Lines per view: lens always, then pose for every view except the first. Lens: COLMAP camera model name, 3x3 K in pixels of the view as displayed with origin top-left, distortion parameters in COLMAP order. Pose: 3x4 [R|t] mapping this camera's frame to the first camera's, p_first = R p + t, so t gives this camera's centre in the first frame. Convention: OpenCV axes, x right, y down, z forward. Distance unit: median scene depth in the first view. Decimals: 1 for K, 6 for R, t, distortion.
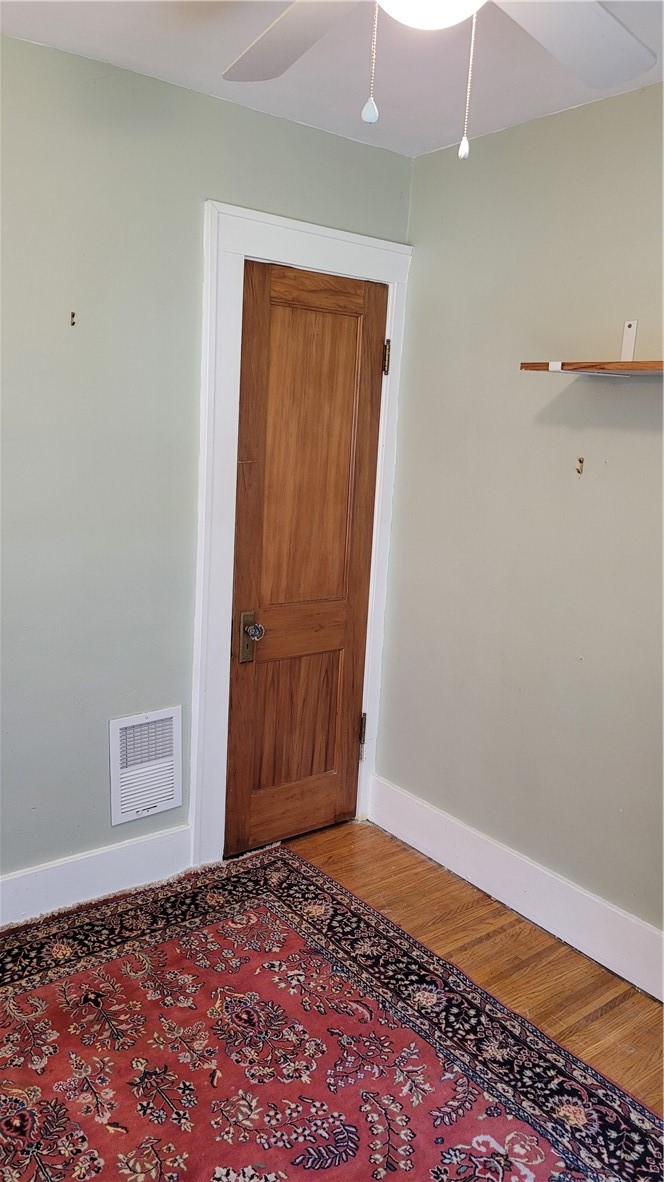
lens RADIAL K [[877.8, 0, 328.4], [0, 877.8, 592.9], [0, 0, 1]] dist [0.033944, -0.012898]
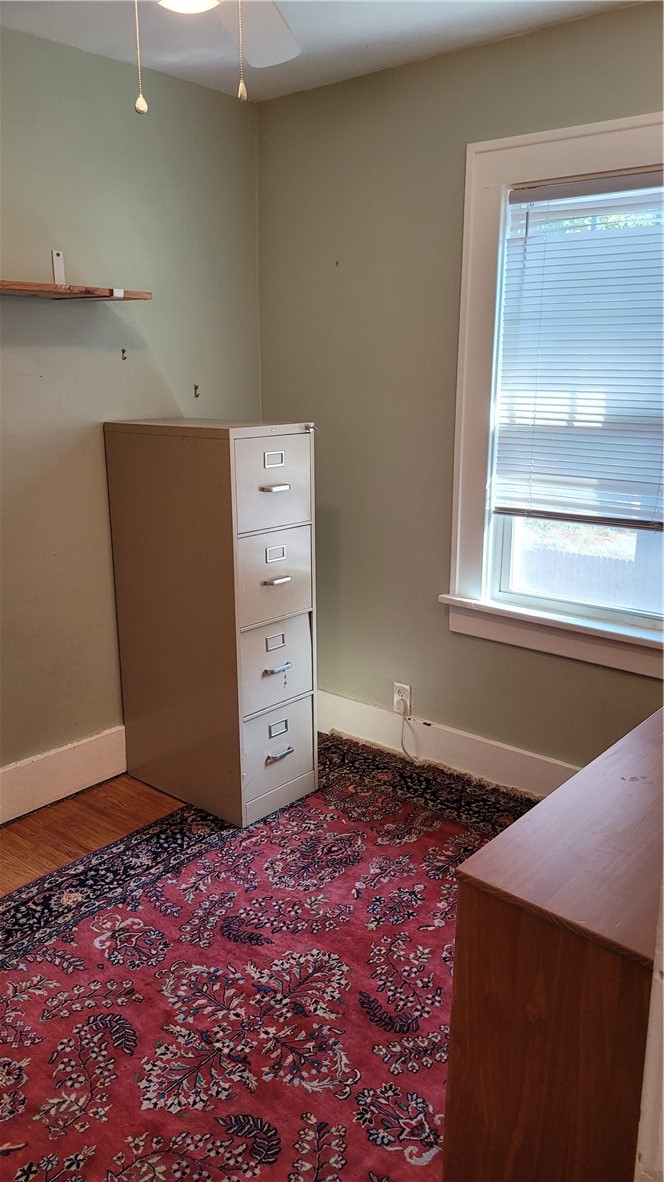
lens RADIAL K [[877.8, 0, 329.9], [0, 877.8, 589.2], [0, 0, 1]] dist [0.033944, -0.012898]
pose [[-0.214017, -0.293128, 0.931812, -0.882350], [0.181914, 0.925266, 0.332851, -0.173443], [-0.959742, 0.240745, -0.144699, 0.766783]]
